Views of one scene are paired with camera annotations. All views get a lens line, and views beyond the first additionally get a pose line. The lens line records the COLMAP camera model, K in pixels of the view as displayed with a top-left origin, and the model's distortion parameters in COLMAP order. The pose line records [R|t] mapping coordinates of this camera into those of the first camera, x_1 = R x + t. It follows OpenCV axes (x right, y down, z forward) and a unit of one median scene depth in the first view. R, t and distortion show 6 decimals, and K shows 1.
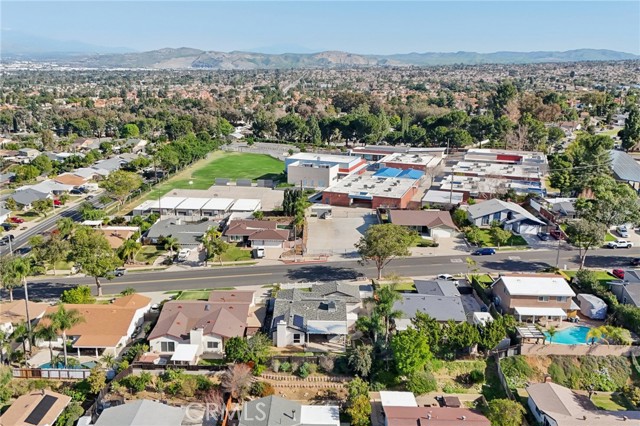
lens RADIAL K [[556.6, 0, 320.0], [0, 556.6, 213.0], [0, 0, 1]] dist [0.102362, -0.139621]
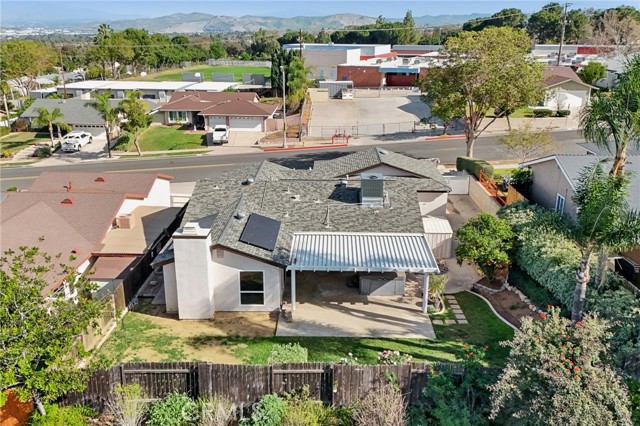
lens RADIAL K [[556.6, 0, 320.0], [0, 556.6, 213.0], [0, 0, 1]] dist [0.102362, -0.139621]
pose [[0.999698, -0.005574, -0.023937, -0.000728], [0.007066, 0.998009, 0.062668, 0.111959], [0.023540, -0.062818, 0.997747, 0.479859]]
